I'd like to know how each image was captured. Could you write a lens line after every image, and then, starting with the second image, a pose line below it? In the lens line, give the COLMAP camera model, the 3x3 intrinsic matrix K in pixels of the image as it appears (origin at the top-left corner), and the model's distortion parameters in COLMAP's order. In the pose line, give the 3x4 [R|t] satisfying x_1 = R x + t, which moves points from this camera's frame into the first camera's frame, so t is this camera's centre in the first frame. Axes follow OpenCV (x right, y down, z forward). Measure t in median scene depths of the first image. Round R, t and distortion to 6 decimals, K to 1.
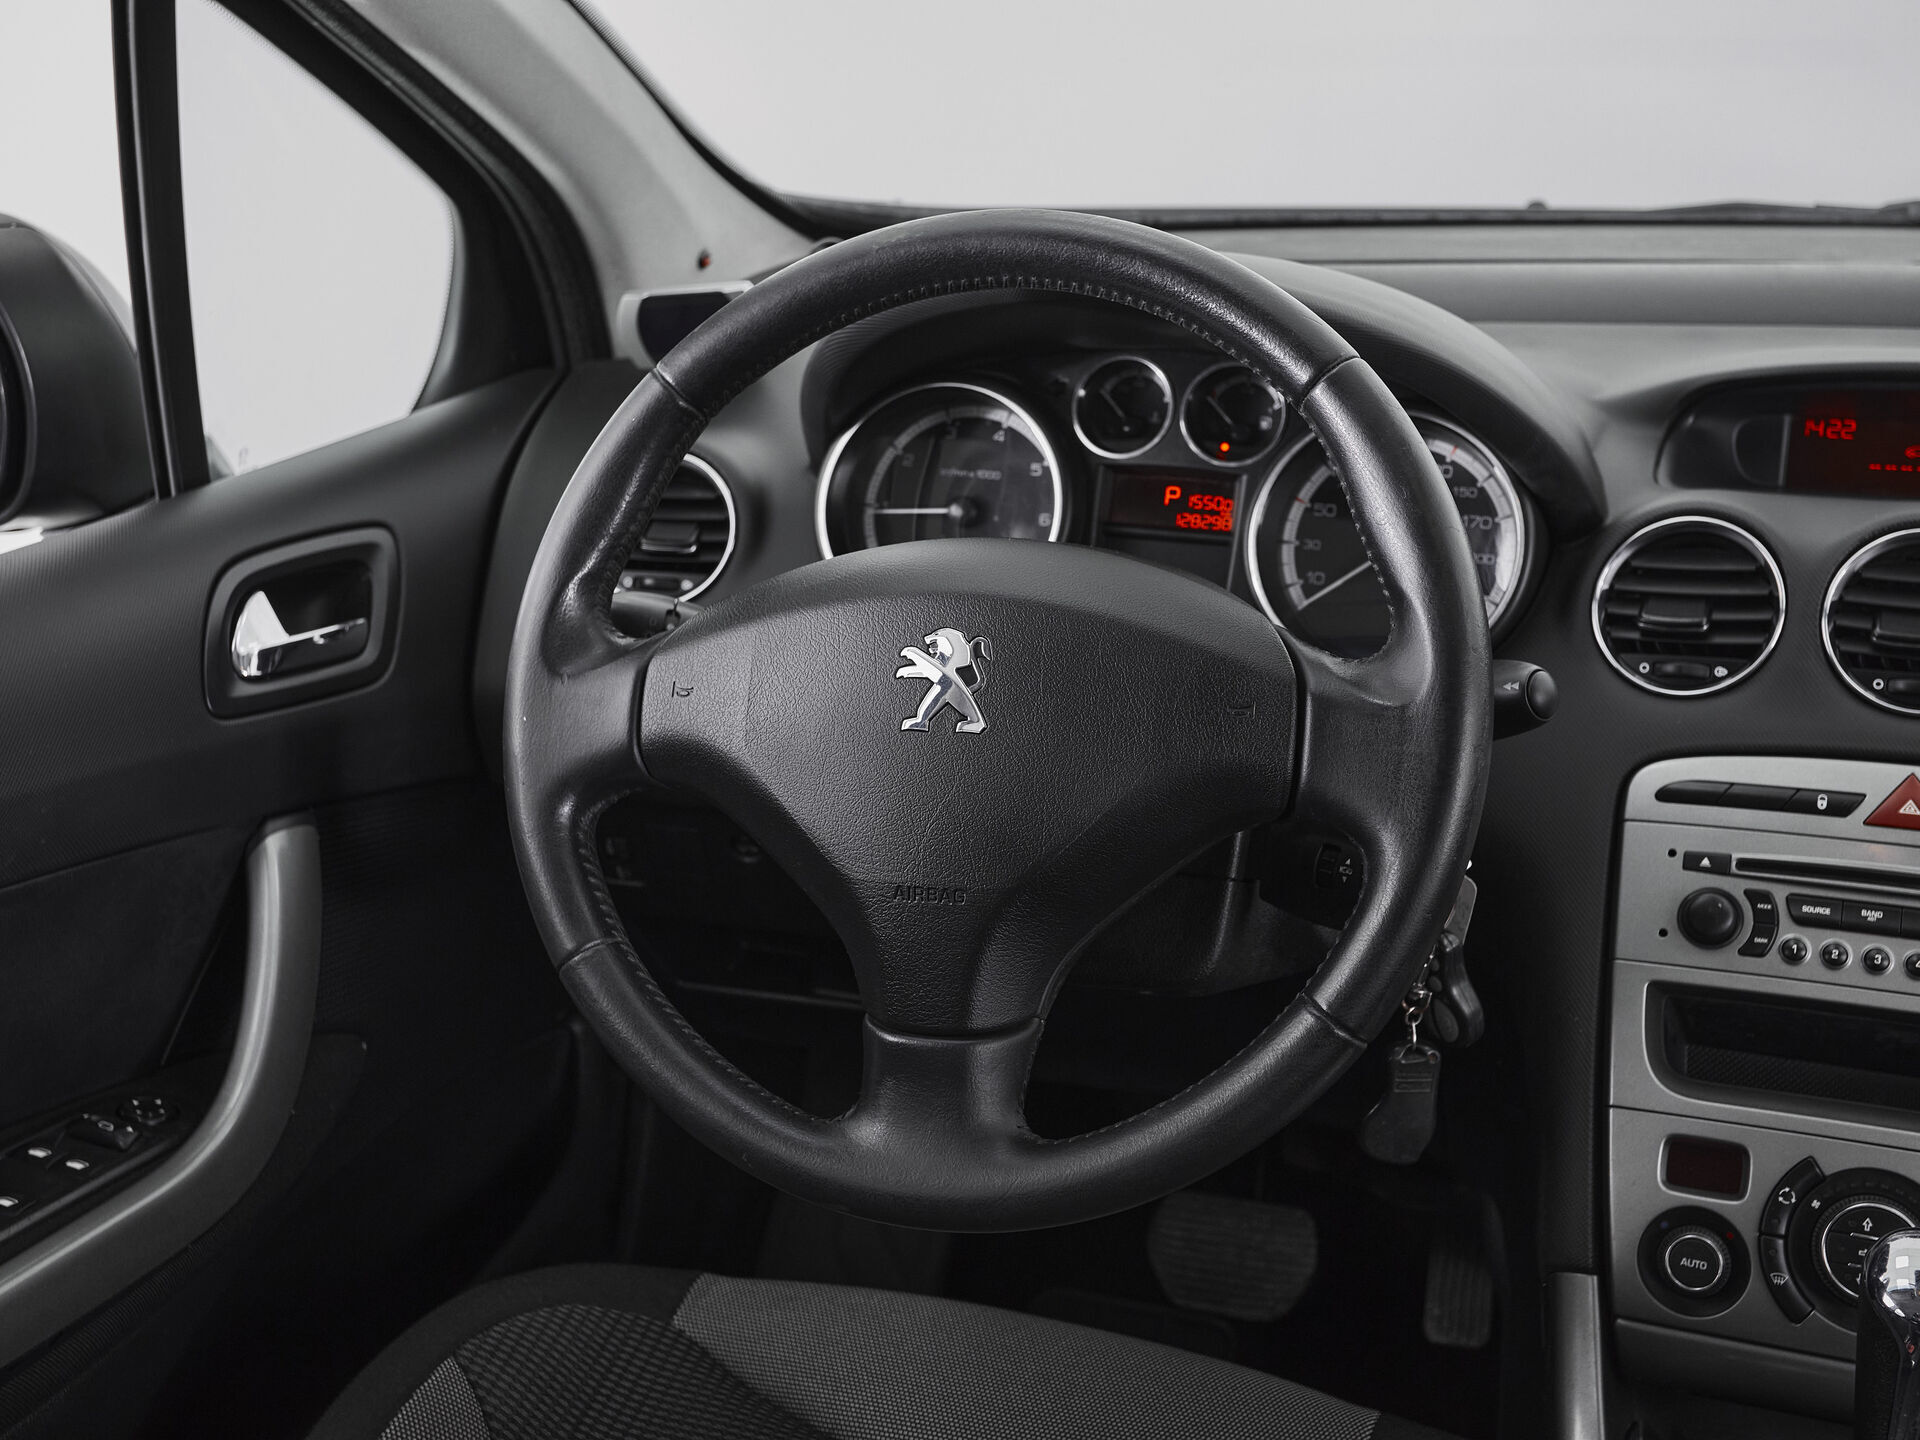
lens RADIAL K [[2367.4, 0, 950.3], [0, 2367.4, 704.1], [0, 0, 1]] dist [0.029877, 0.000000]
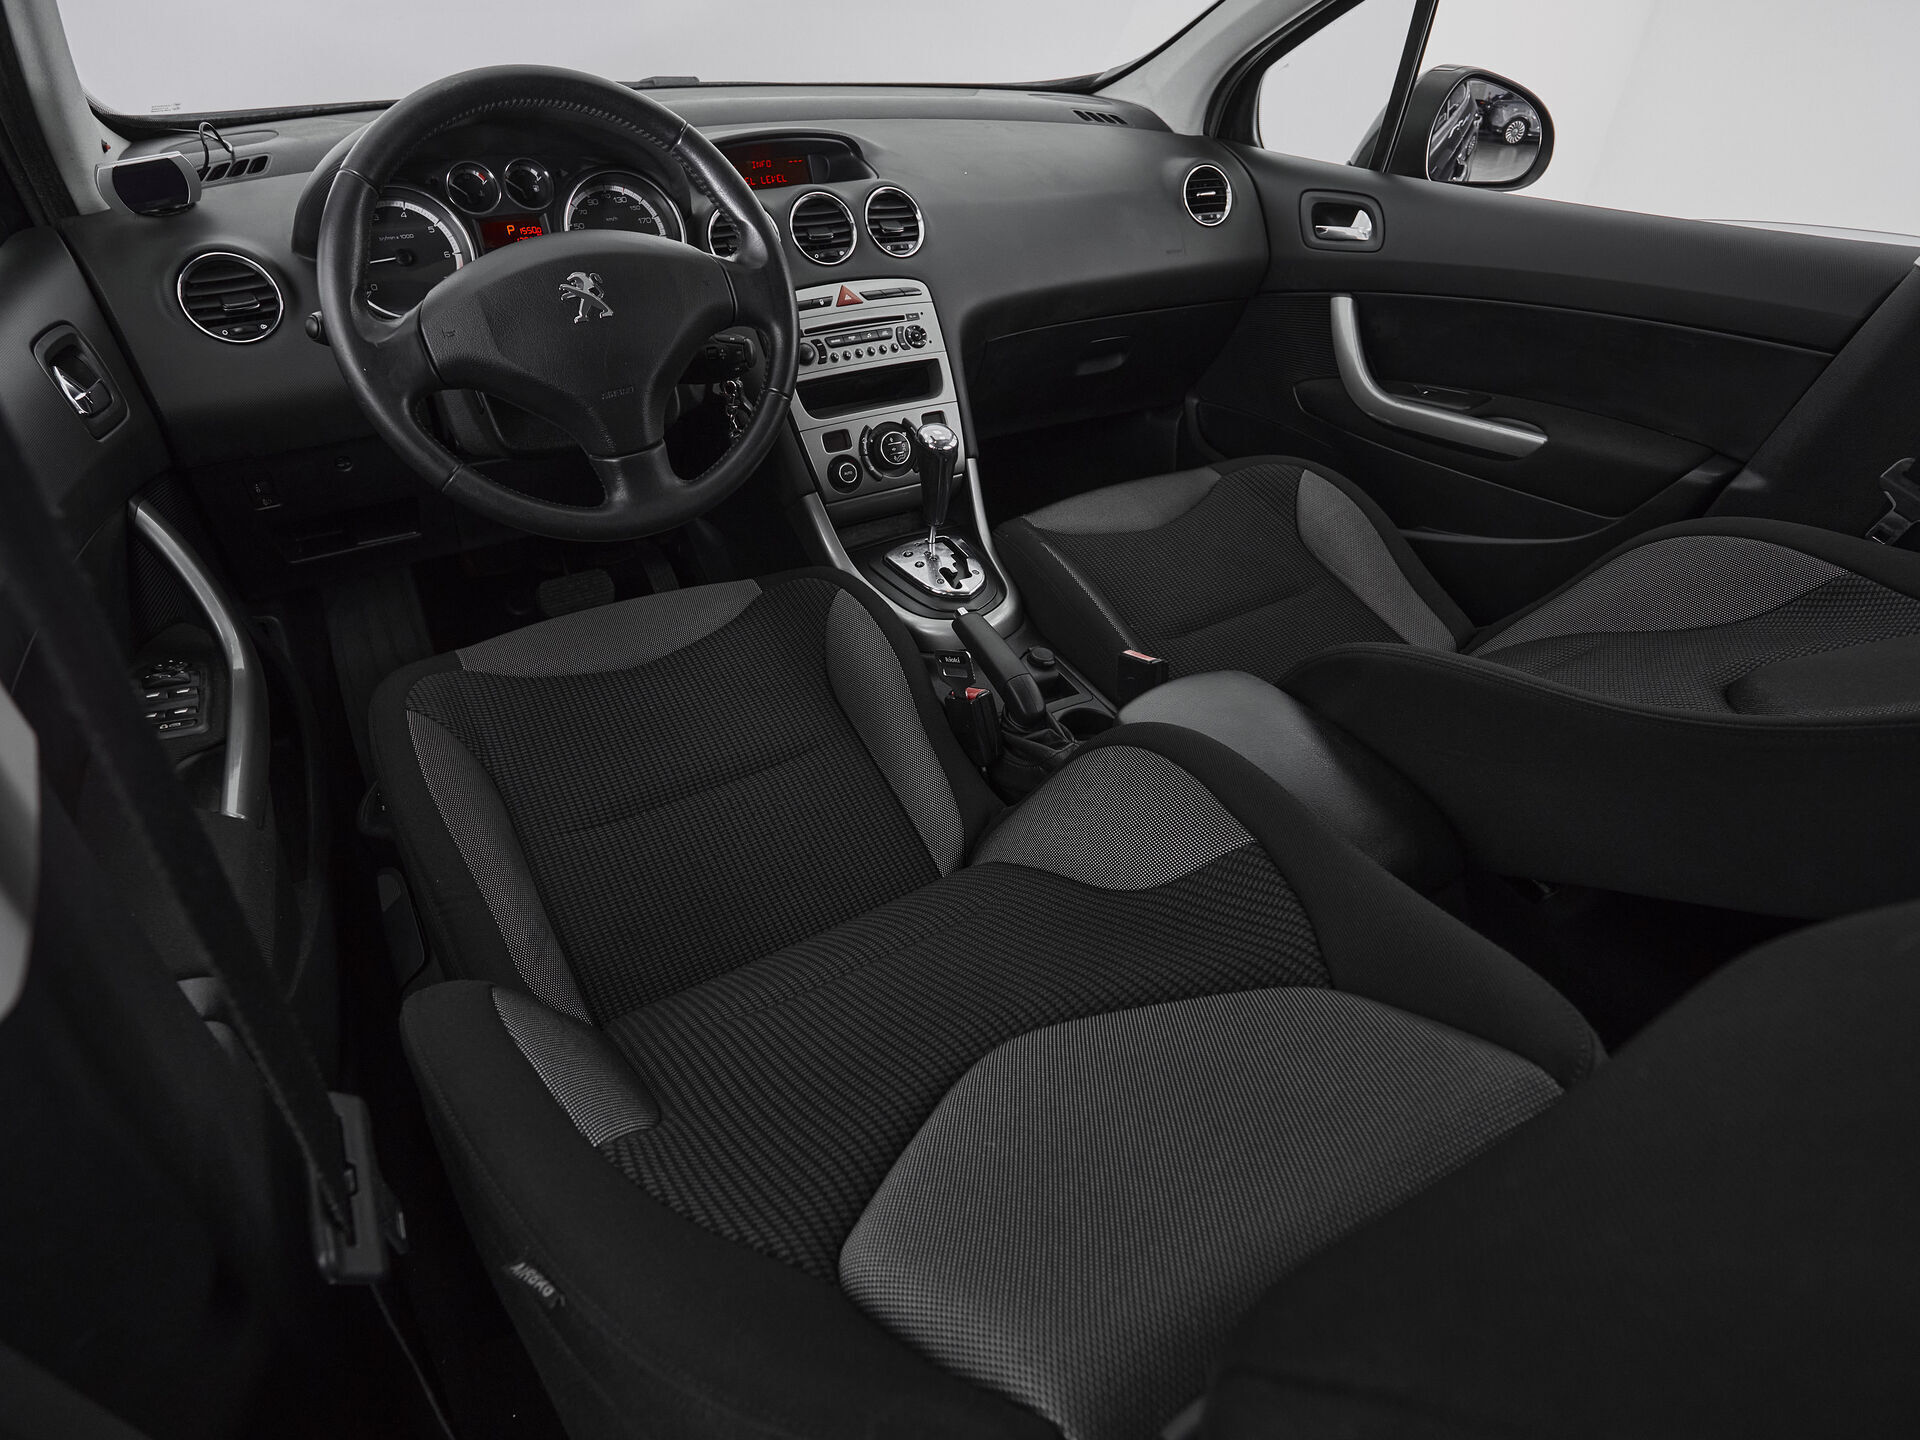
lens RADIAL K [[1060.5, 0, 965.0], [0, 1060.5, 719.9], [0, 0, 1]] dist [0.004130, -0.004997]
pose [[0.632249, -0.437467, 0.639440, -0.525881], [0.231614, 0.894314, 0.382828, 0.041987], [-0.739335, -0.093939, 0.666753, 0.011462]]
